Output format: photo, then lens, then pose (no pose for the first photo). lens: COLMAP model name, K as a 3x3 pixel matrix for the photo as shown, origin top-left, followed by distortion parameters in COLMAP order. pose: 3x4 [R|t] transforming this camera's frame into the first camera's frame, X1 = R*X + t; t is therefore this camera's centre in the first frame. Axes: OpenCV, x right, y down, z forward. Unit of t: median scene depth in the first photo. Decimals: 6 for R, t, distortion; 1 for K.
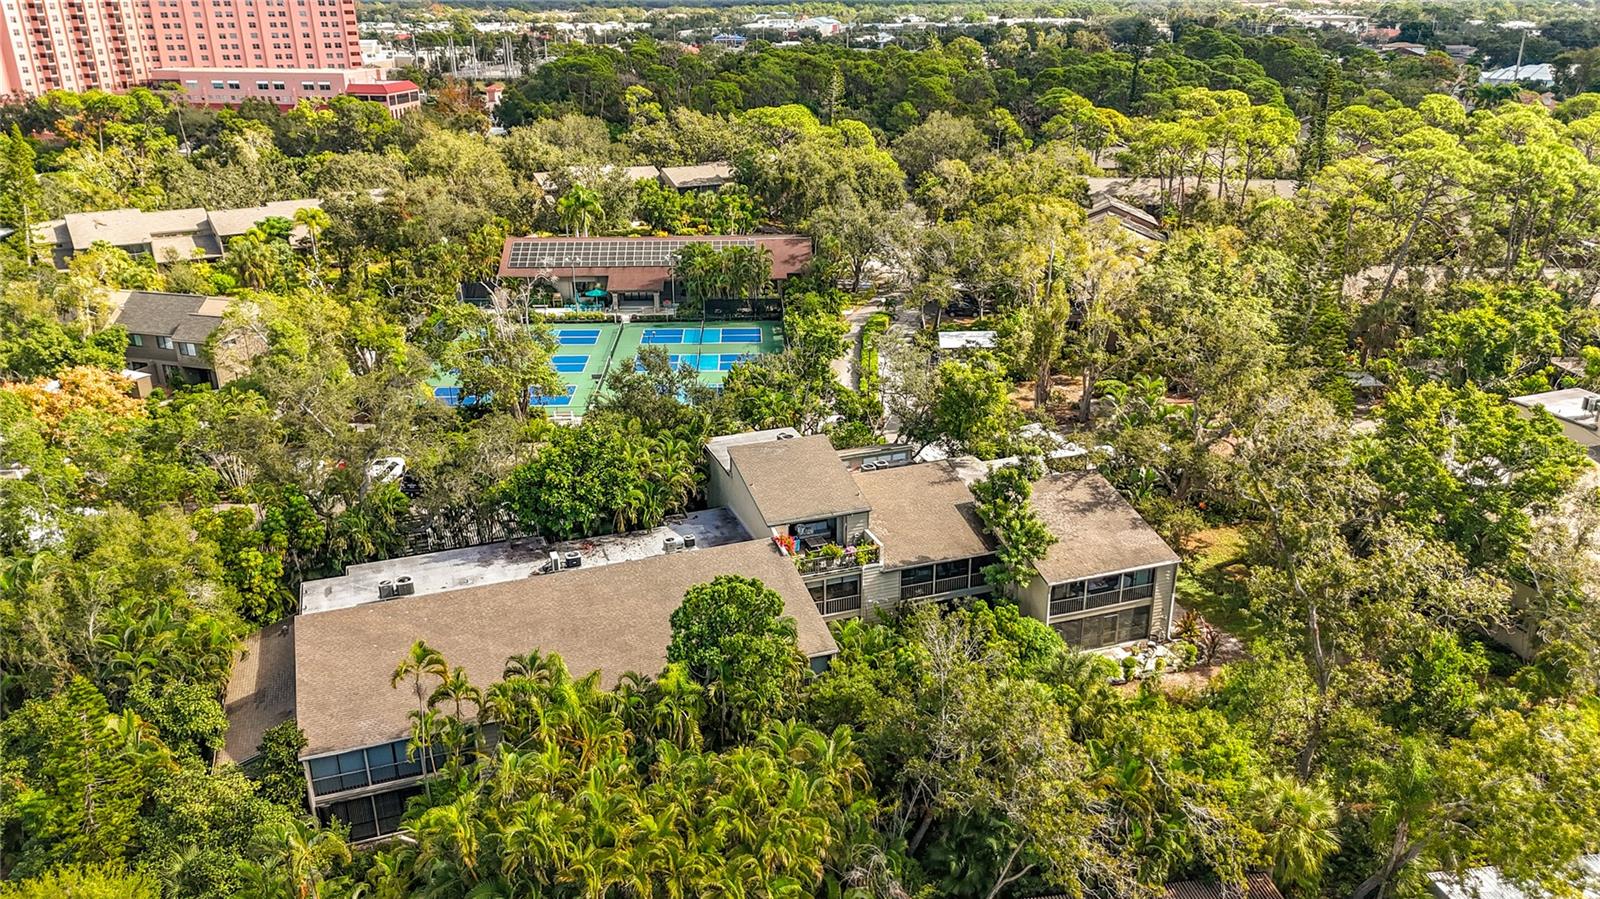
lens RADIAL K [[1195.0, 0, 803.0], [0, 1195.0, 458.7], [0, 0, 1]] dist [0.062939, -0.078987]
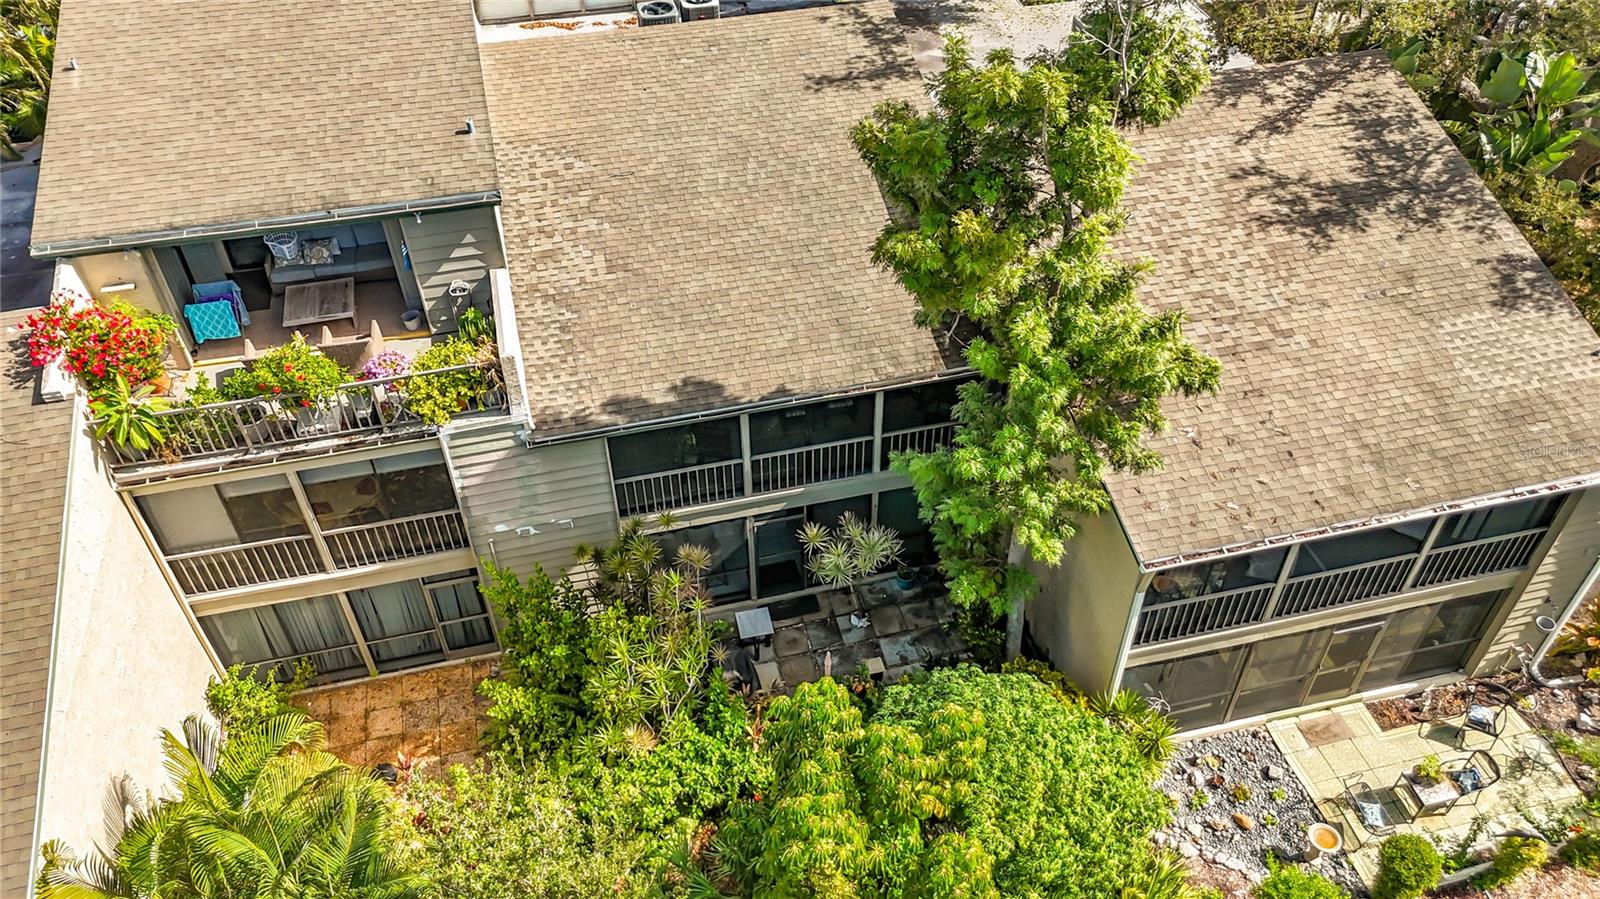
lens RADIAL K [[1179.2, 0, 807.3], [0, 1179.2, 477.1], [0, 0, 1]] dist [0.047714, -0.048047]
pose [[0.994566, 0.072360, -0.074851, 0.074792], [-0.038037, 0.921821, 0.385746, -0.001658], [0.096912, -0.380803, 0.919564, 0.379019]]
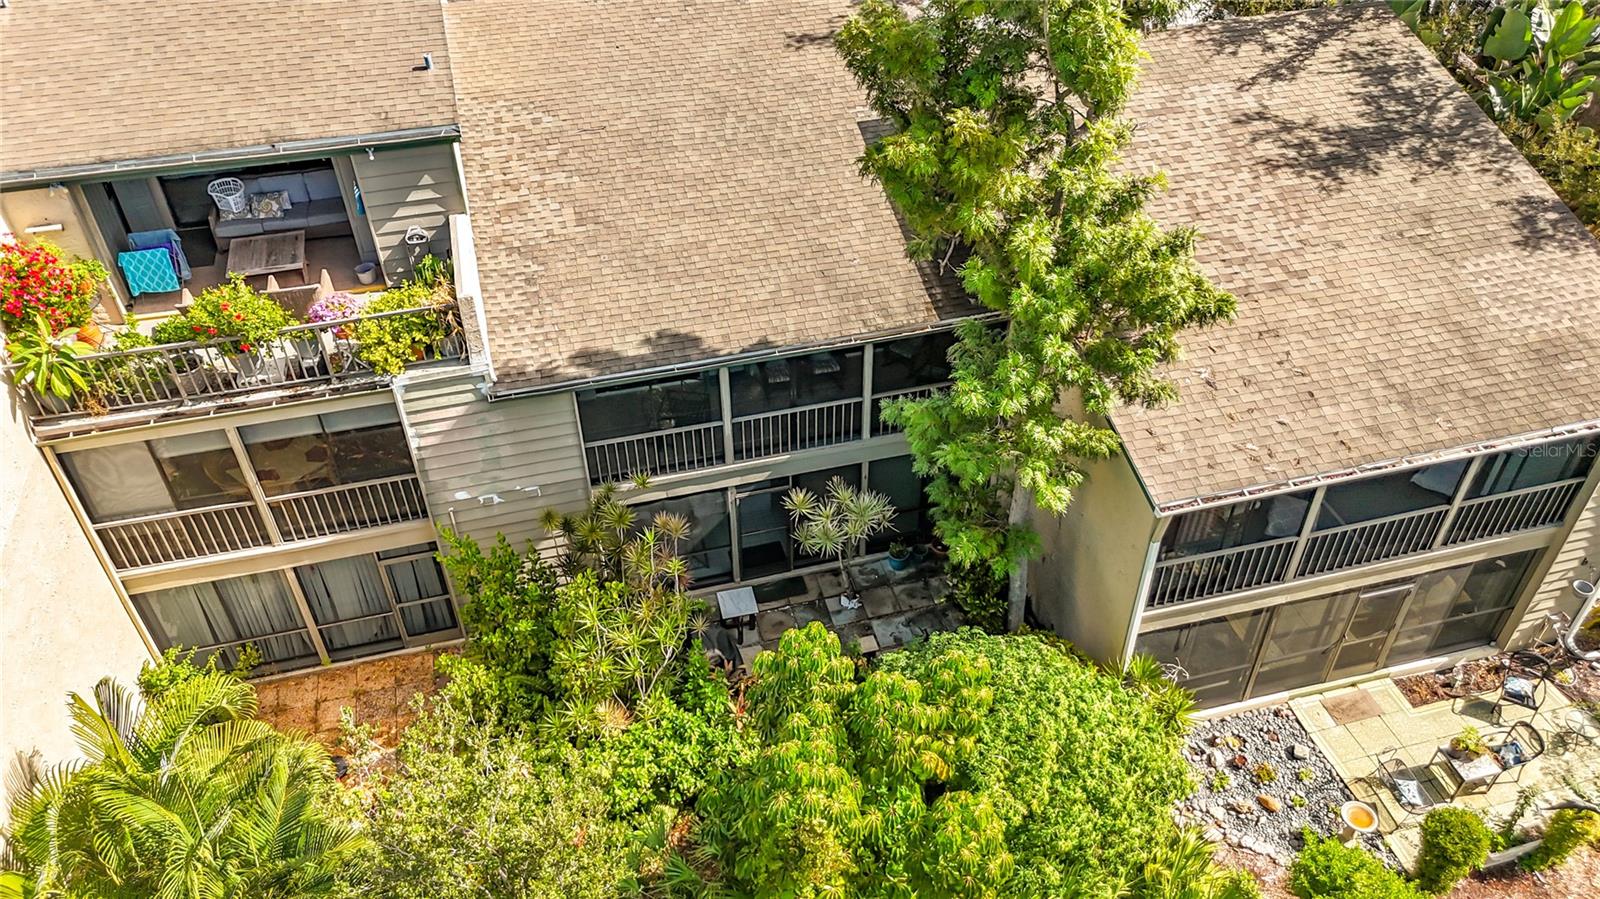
lens RADIAL K [[1179.2, 0, 807.3], [0, 1179.2, 477.1], [0, 0, 1]] dist [0.047714, -0.048047]
pose [[0.996139, 0.057521, -0.066320, 0.074881], [-0.031468, 0.939198, 0.341932, 0.011928], [0.081956, -0.338525, 0.937382, 0.384135]]
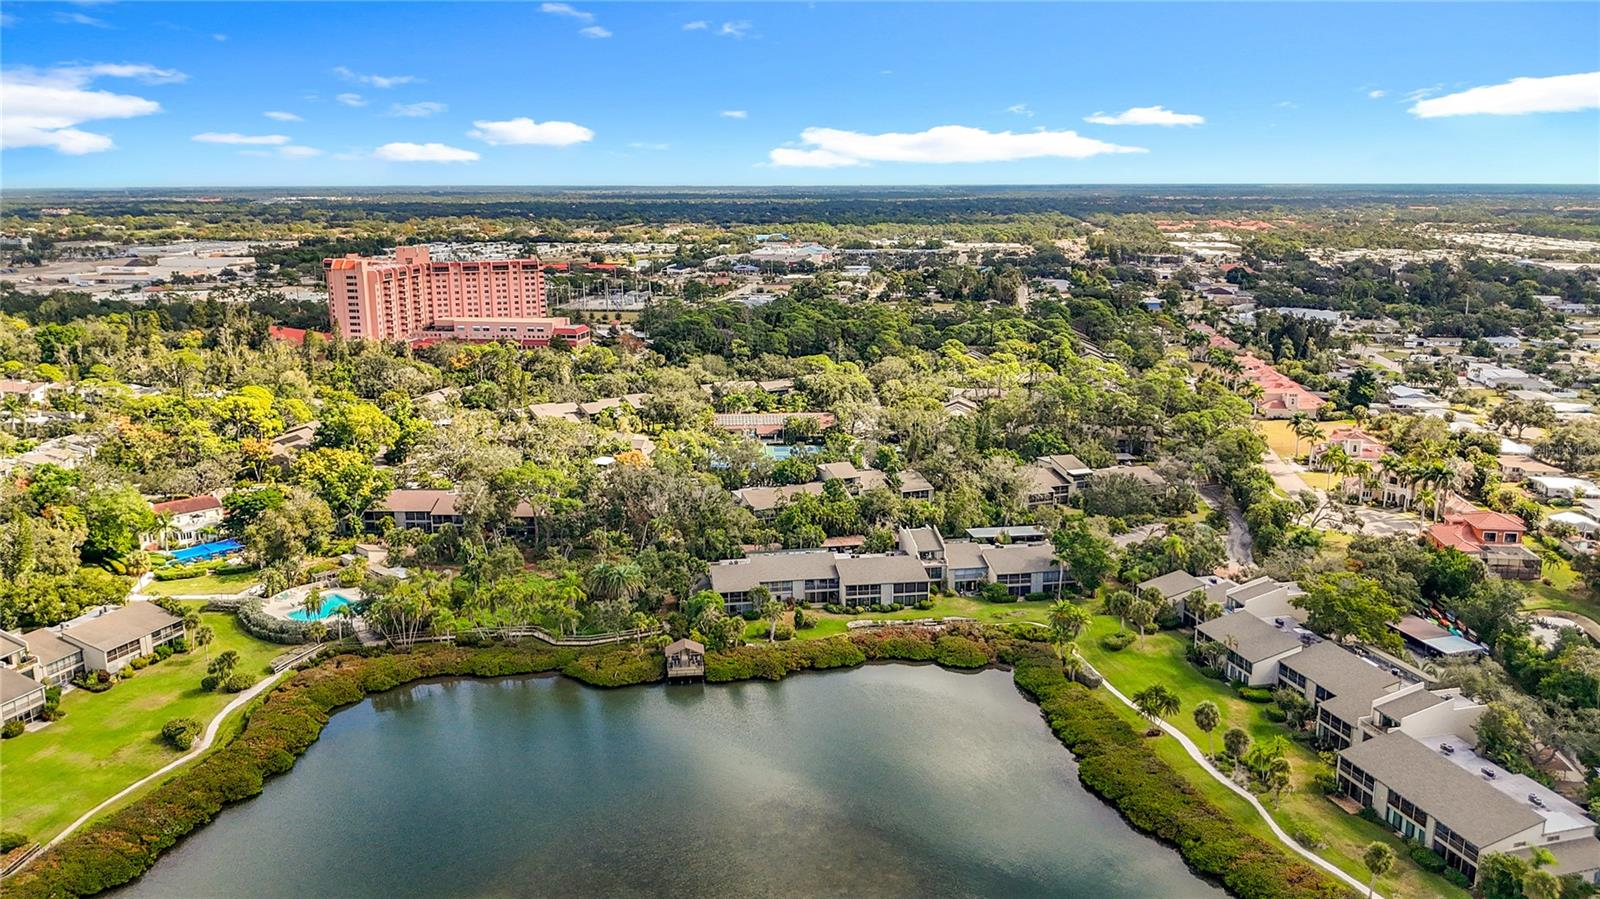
lens RADIAL K [[1199.6, 0, 809.1], [0, 1199.6, 445.0], [0, 0, 1]] dist [0.055801, -0.096629]
pose [[0.999781, -0.000197, 0.020936, -0.108706], [0.003503, 0.987439, -0.157964, 0.304495], [-0.020642, 0.158003, 0.987223, -1.619278]]
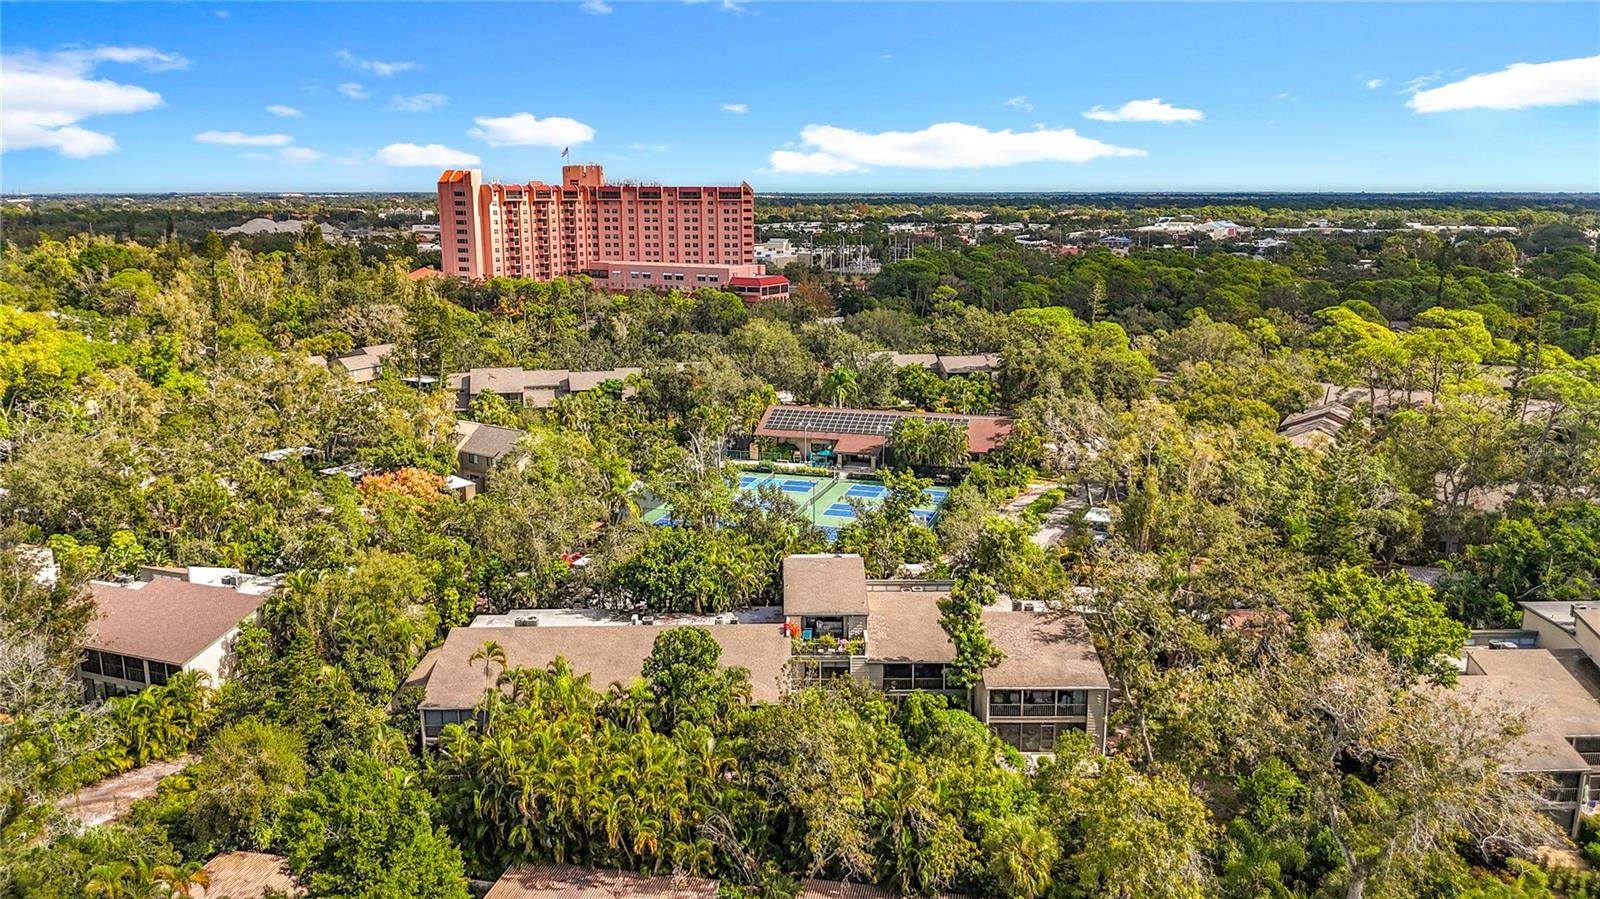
lens RADIAL K [[1201.0, 0, 800.0], [0, 1201.0, 449.5], [0, 0, 1]] dist [0.071111, -0.193613]
pose [[0.942208, 0.074313, -0.326682, 0.202529], [-0.125393, 0.982438, -0.138173, 0.028410], [0.310676, 0.171151, 0.934980, -0.137826]]
